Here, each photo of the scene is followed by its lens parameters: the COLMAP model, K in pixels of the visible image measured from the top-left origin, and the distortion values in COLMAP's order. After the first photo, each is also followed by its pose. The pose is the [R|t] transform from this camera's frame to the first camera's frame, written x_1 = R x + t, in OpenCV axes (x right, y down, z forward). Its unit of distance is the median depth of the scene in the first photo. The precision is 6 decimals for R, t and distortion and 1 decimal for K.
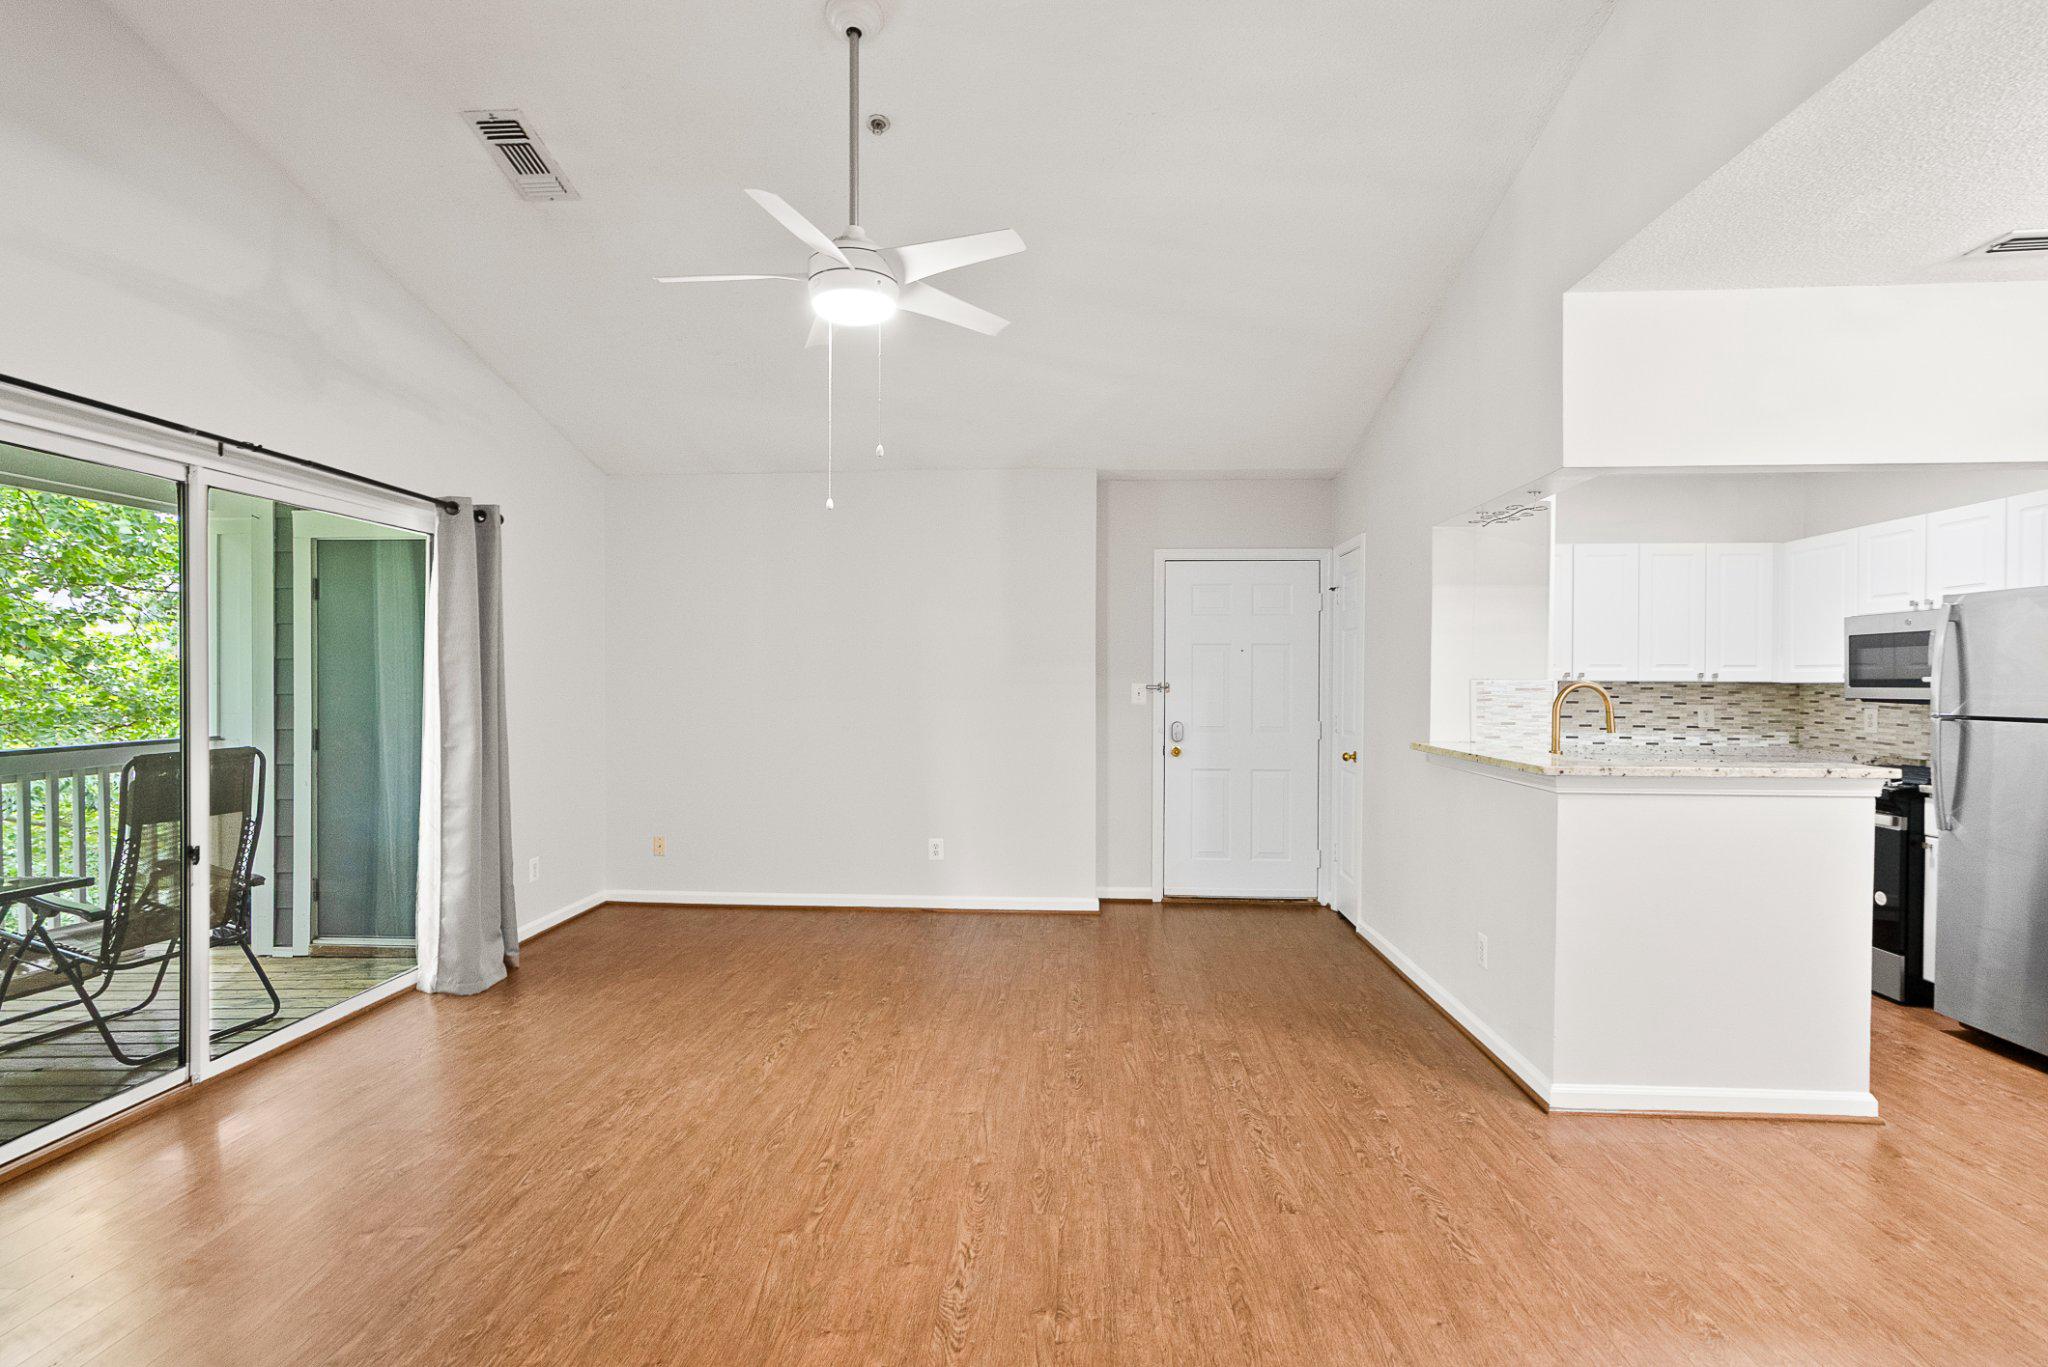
lens RADIAL K [[1010.3, 0, 1014.0], [0, 1010.3, 684.7], [0, 0, 1]] dist [0.000377, 0.001665]
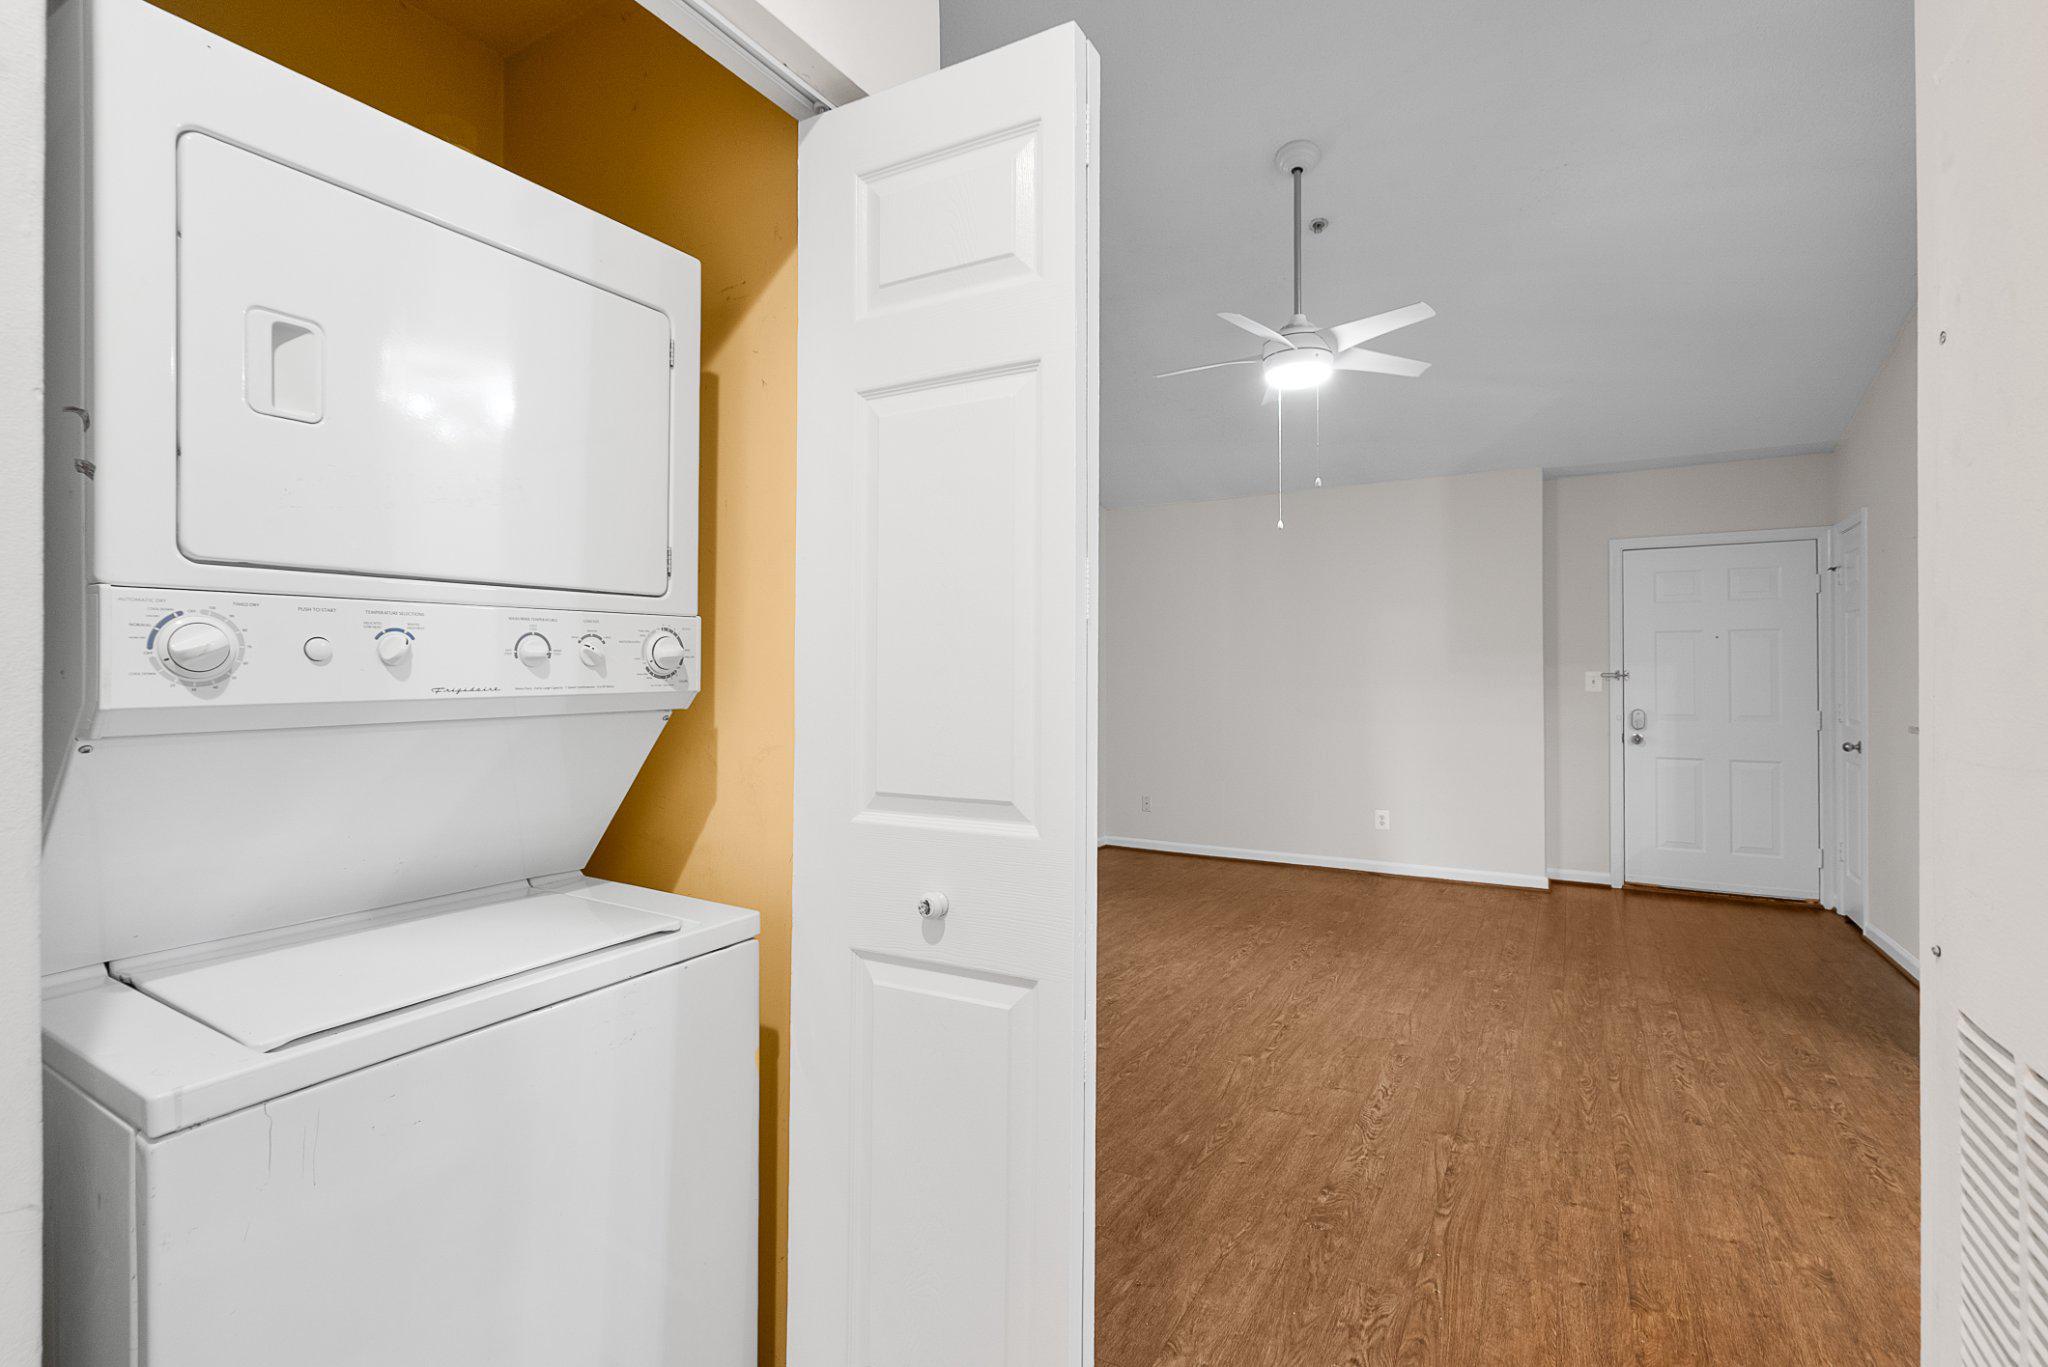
lens RADIAL K [[956.7, 0, 1001.1], [0, 956.7, 668.4], [0, 0, 1]] dist [-0.004053, 0.004729]
pose [[0.889284, -0.006316, -0.457312, 0.051492], [-0.002949, 0.999805, -0.019544, 0.025256], [0.457346, 0.018729, 0.889092, -0.217770]]
